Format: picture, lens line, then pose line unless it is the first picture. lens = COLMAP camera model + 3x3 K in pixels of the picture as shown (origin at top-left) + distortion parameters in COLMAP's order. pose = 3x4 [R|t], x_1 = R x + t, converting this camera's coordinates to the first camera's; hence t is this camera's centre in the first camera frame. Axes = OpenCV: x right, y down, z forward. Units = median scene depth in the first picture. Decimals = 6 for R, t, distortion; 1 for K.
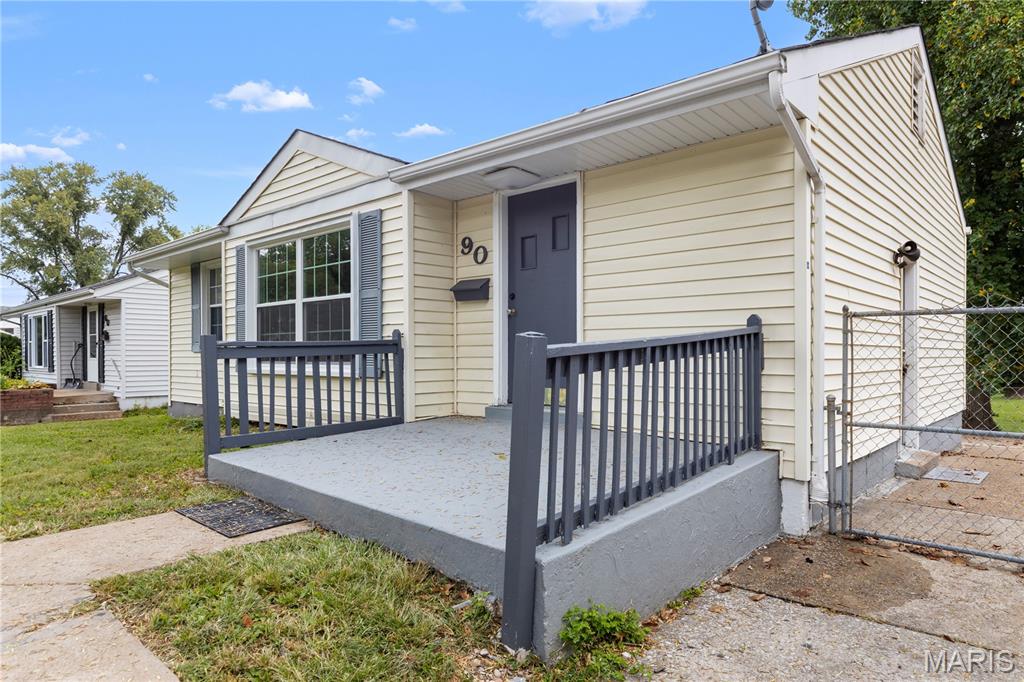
lens RADIAL K [[640.0, 0, 509.1], [0, 640.0, 366.0], [0, 0, 1]] dist [0.001989, 0.000413]
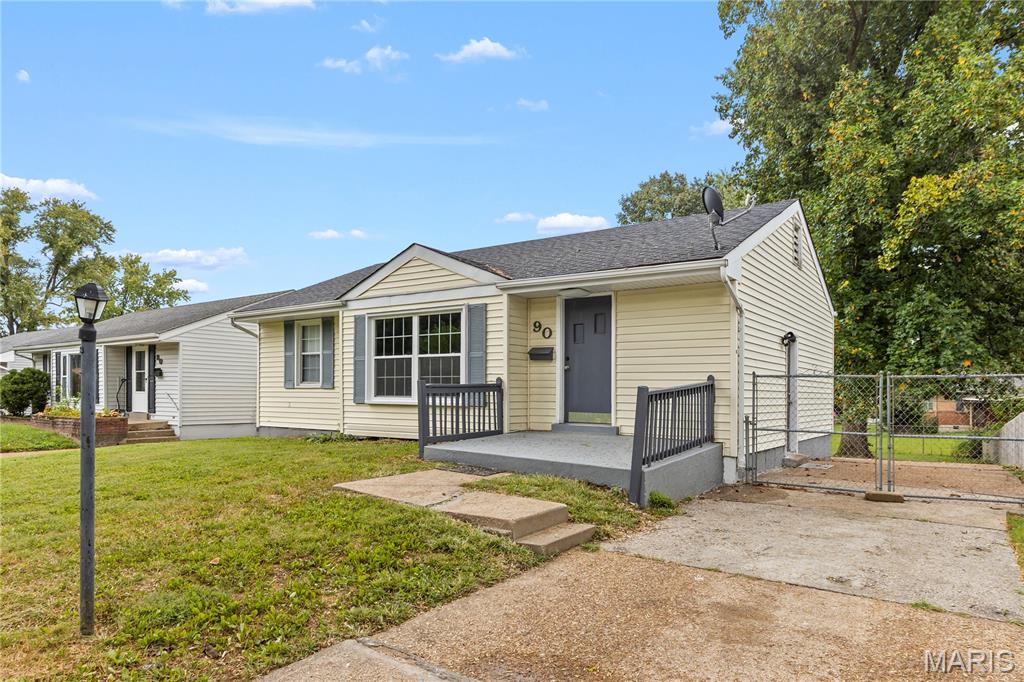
lens RADIAL K [[649.9, 0, 514.0], [0, 649.9, 392.3], [0, 0, 1]] dist [-0.002294, -0.000709]
pose [[0.992902, 0.011976, 0.118328, -0.322577], [-0.009745, 0.999764, -0.019414, 0.013634], [-0.118533, 0.018123, 0.992785, -0.650220]]
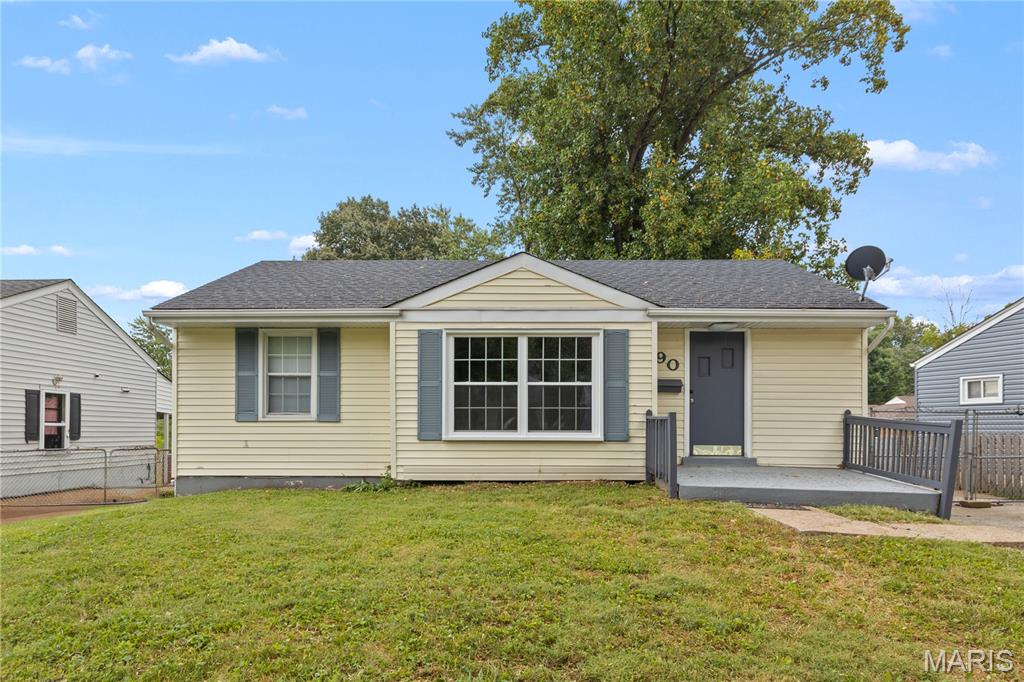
lens RADIAL K [[613.9, 0, 536.1], [0, 613.9, 428.9], [0, 0, 1]] dist [0.026156, -0.000163]
pose [[0.755946, 0.007171, 0.654595, -1.314783], [0.006453, 0.999810, -0.018404, 0.015839], [-0.654602, 0.018136, 0.755756, 0.046278]]
